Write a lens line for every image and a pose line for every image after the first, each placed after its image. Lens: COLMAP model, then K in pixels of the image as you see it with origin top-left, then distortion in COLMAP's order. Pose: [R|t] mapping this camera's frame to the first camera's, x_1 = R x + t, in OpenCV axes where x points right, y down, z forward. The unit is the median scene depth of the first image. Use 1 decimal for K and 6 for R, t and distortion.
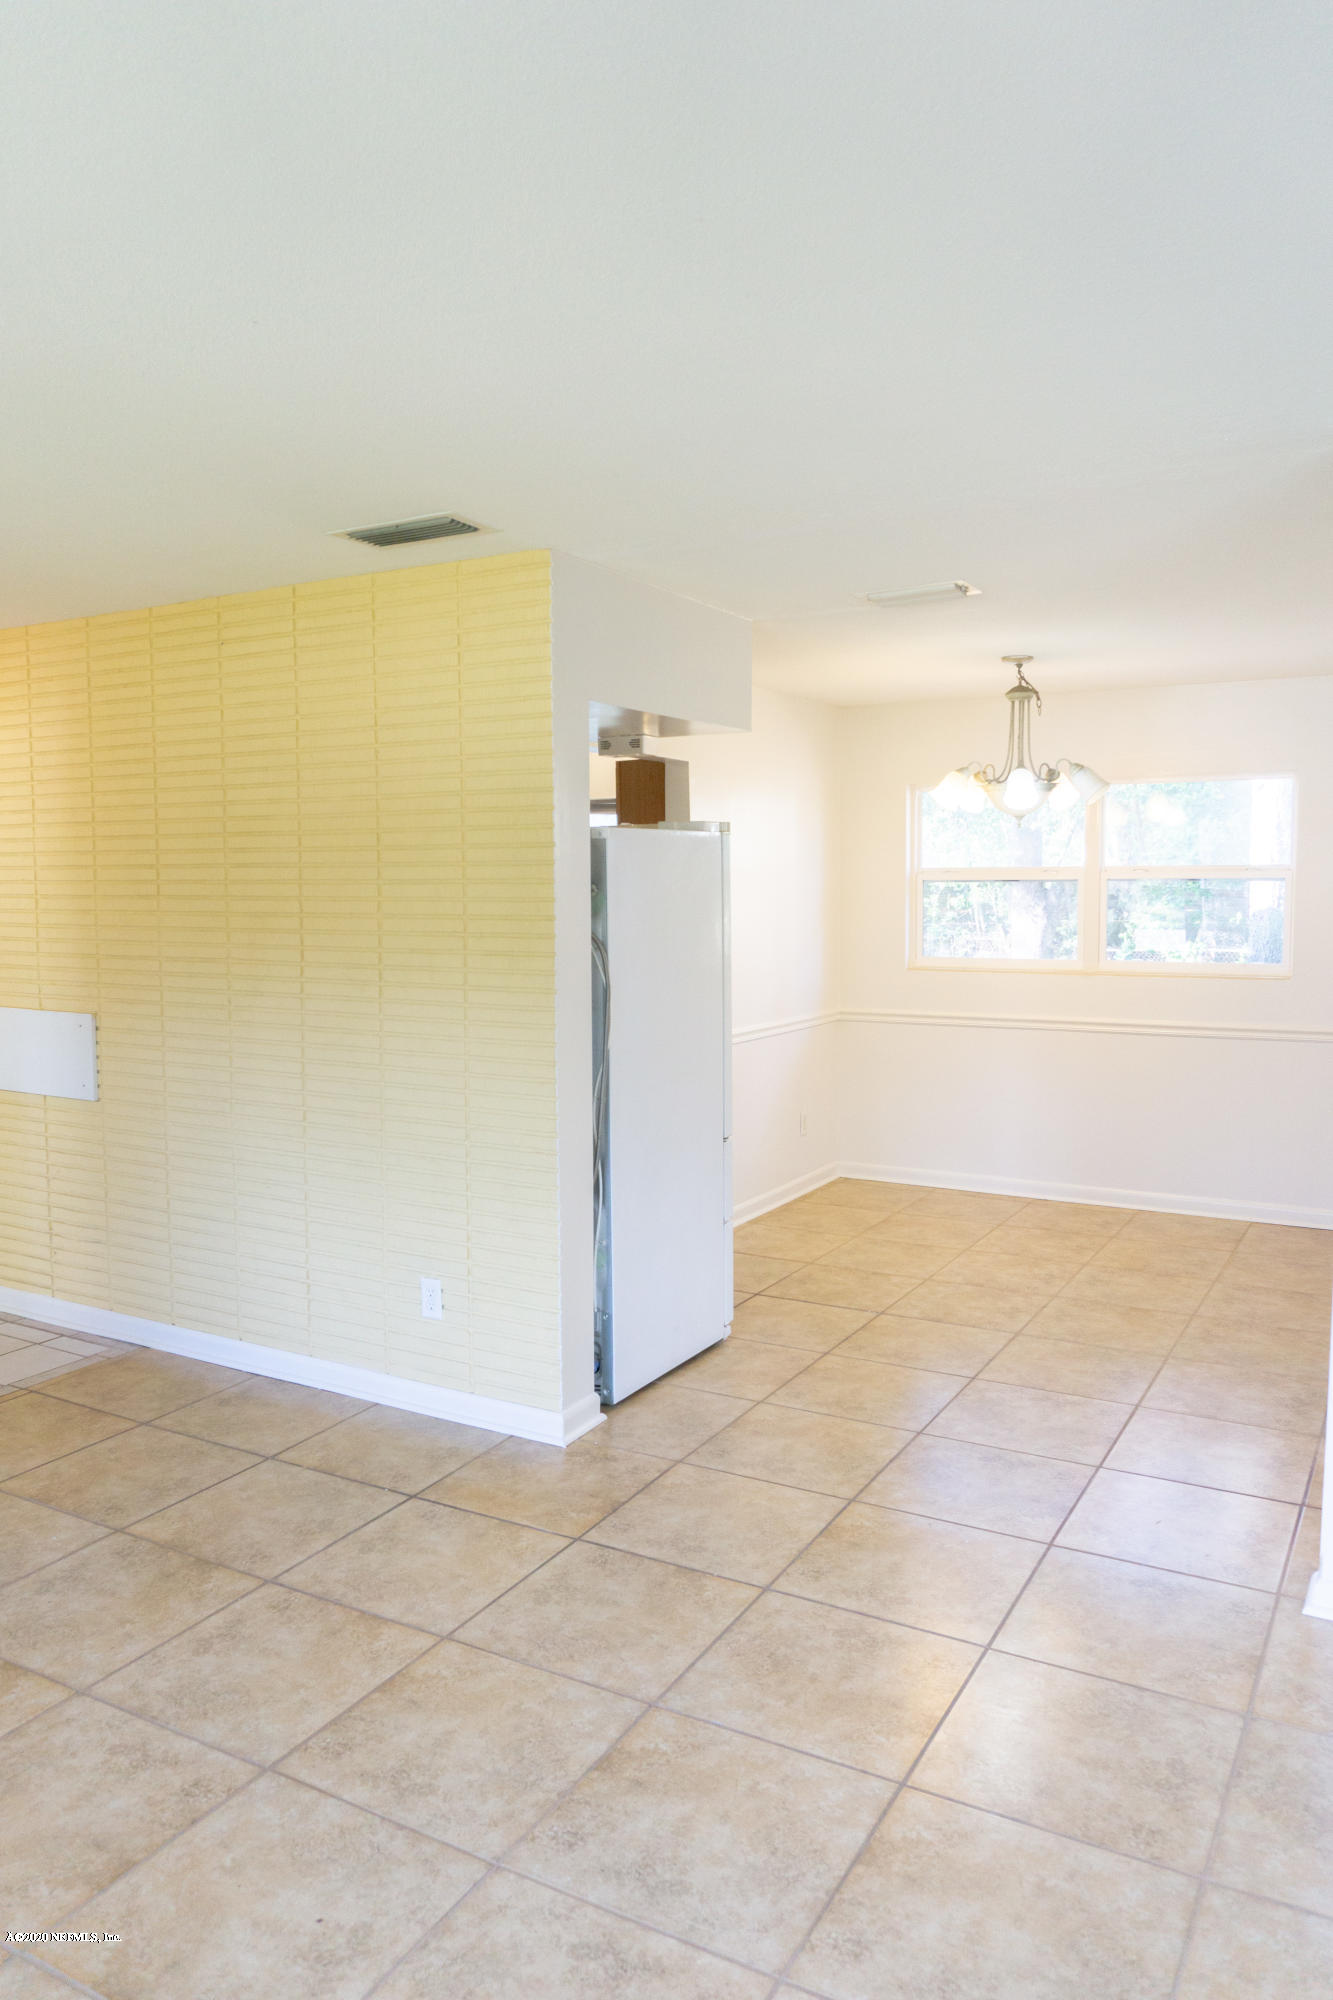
lens RADIAL K [[1377.1, 0, 666.5], [0, 1377.1, 1000.0], [0, 0, 1]] dist [-0.025067, -0.001152]
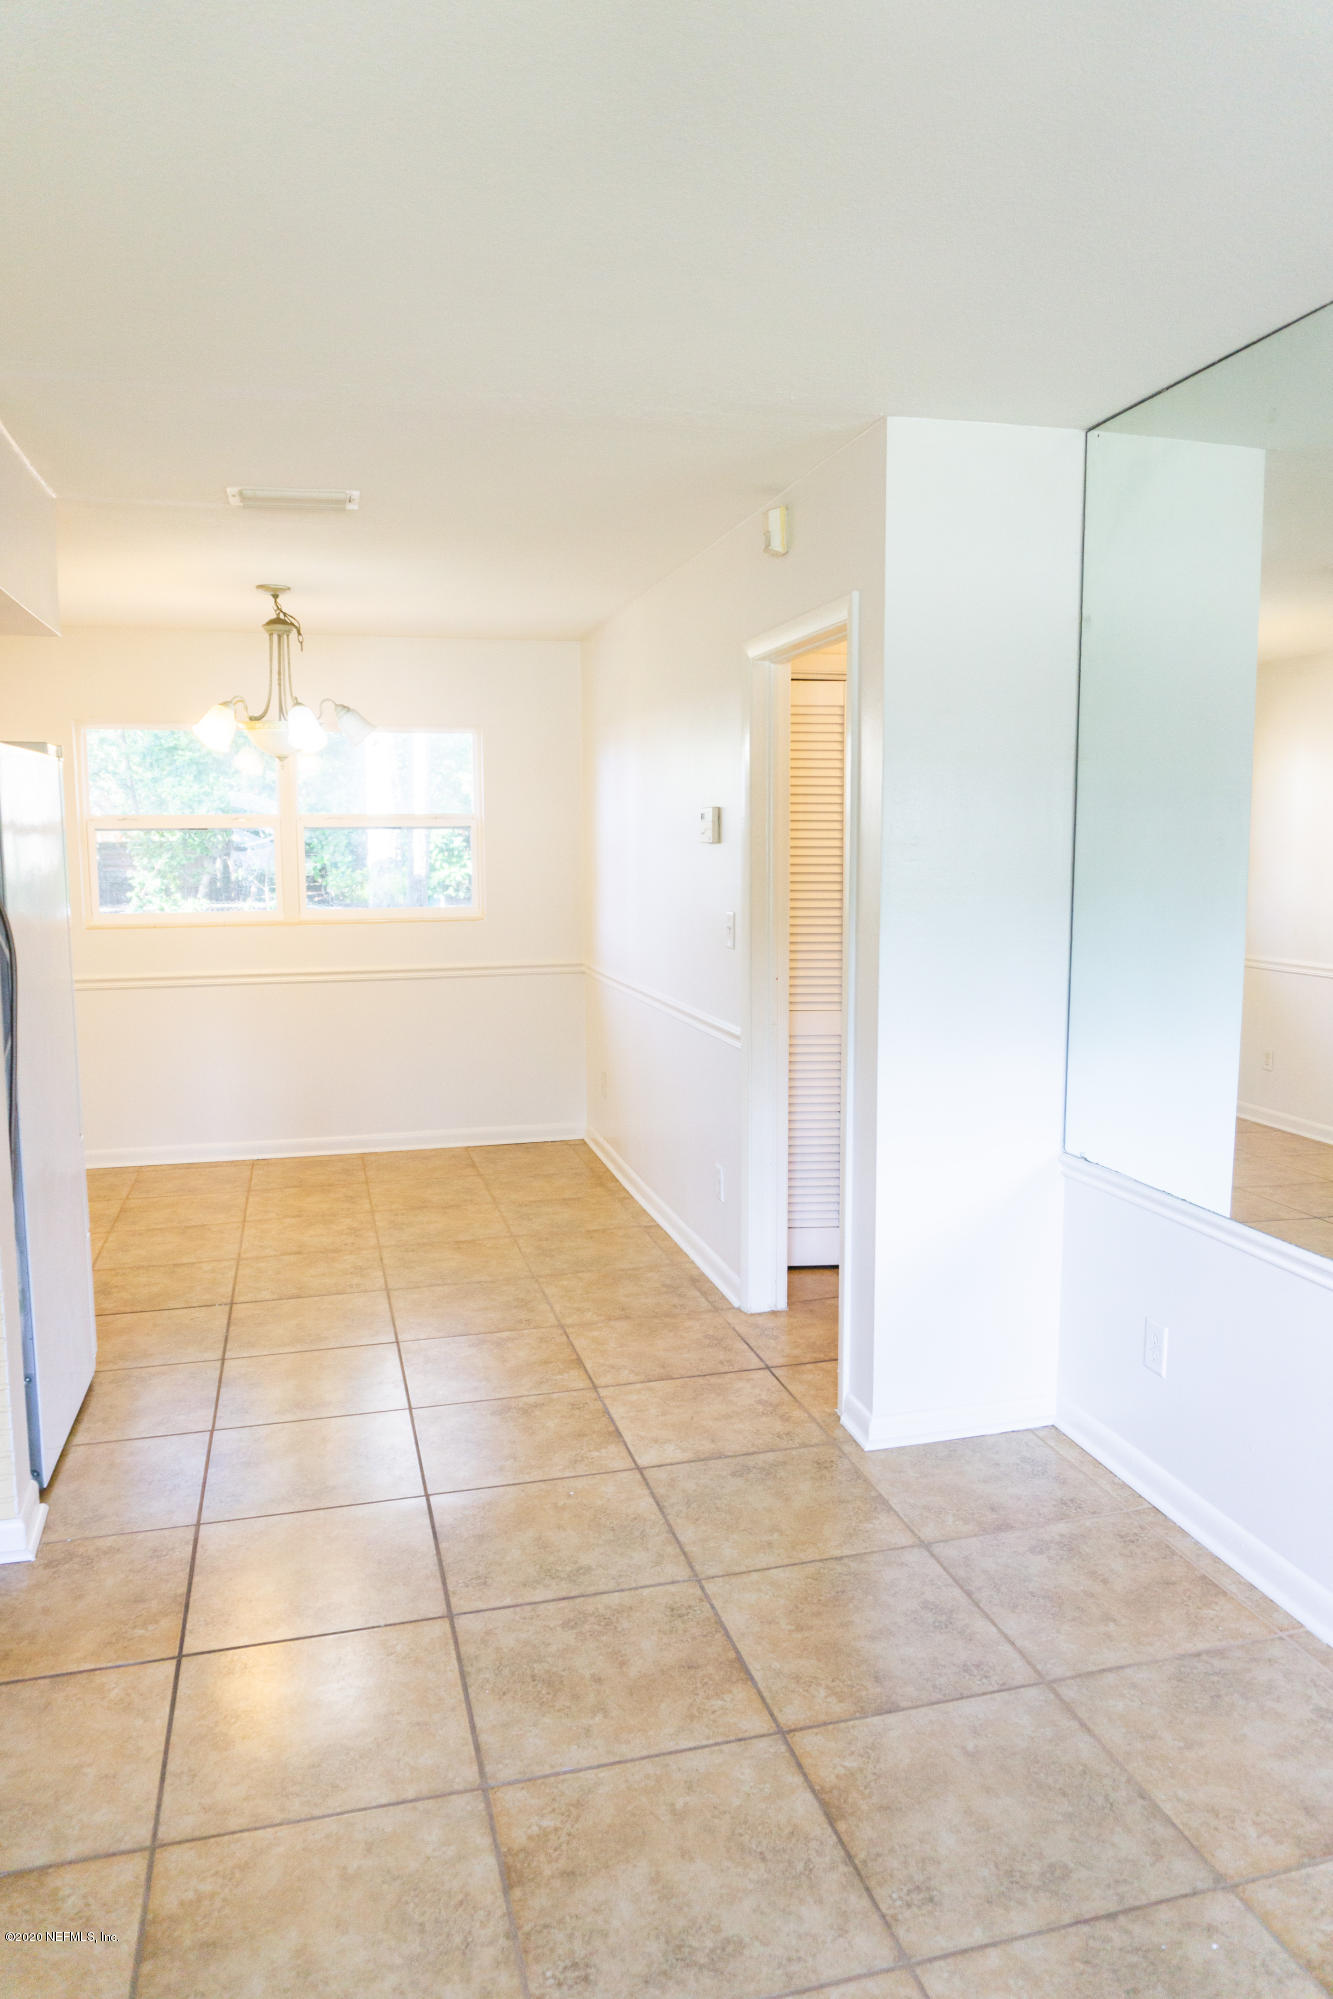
lens RADIAL K [[1377.1, 0, 638.2], [0, 1377.1, 908.9], [0, 0, 1]] dist [-0.019817, -0.002077]
pose [[0.719701, -0.036251, 0.693337, -0.268837], [0.063241, 0.997907, -0.013470, 0.001822], [-0.691398, 0.053542, 0.720487, 0.170931]]
